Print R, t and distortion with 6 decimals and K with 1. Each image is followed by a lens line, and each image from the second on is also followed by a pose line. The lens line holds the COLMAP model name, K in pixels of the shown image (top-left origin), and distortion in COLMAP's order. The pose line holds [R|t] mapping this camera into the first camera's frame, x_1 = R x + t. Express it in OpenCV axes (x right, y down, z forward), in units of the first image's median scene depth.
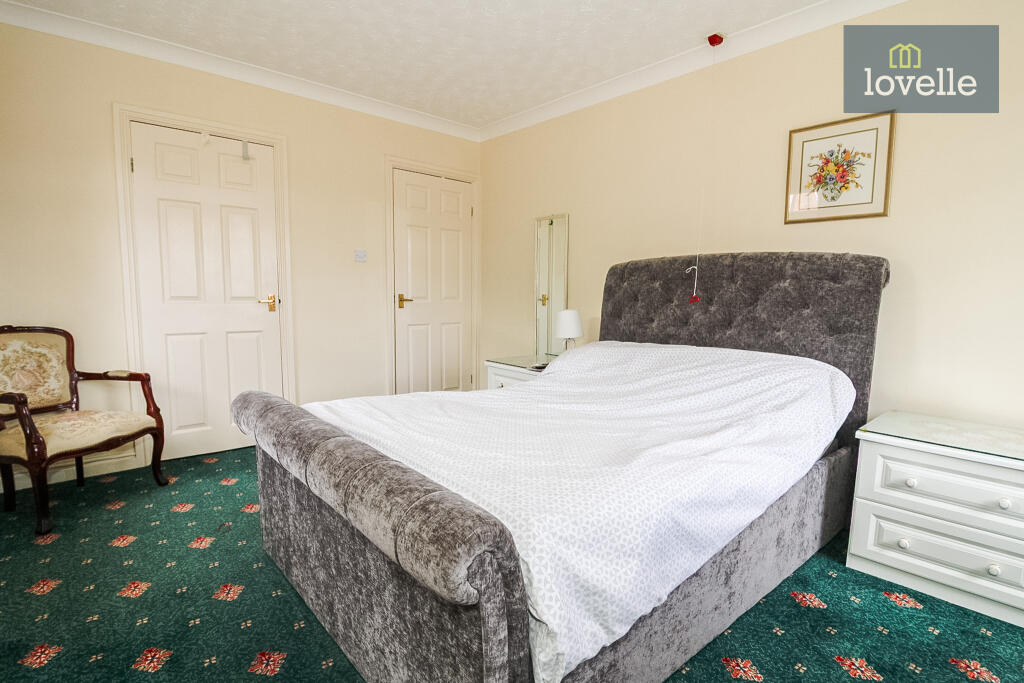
lens RADIAL K [[488.8, 0, 517.4], [0, 488.8, 341.8], [0, 0, 1]] dist [0.001668, -0.010669]
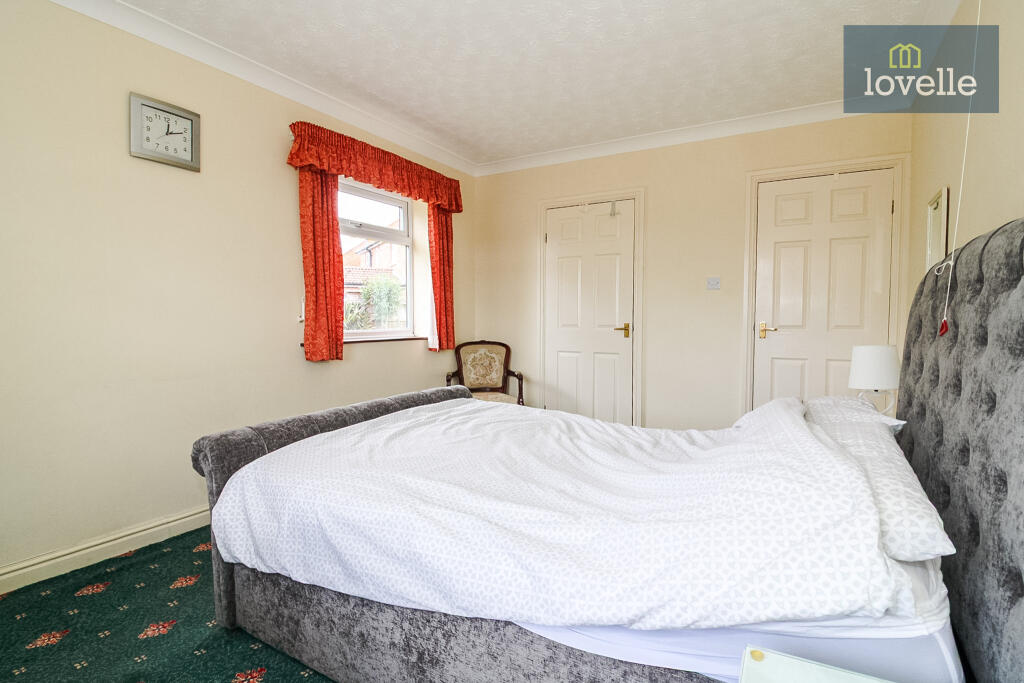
lens RADIAL K [[488.8, 0, 517.4], [0, 488.8, 341.8], [0, 0, 1]] dist [0.001668, -0.010669]
pose [[0.353273, 0.034351, -0.934889, 0.668188], [-0.085669, 0.996315, 0.004235, -0.043289], [0.931589, 0.078595, 0.354914, 0.434995]]
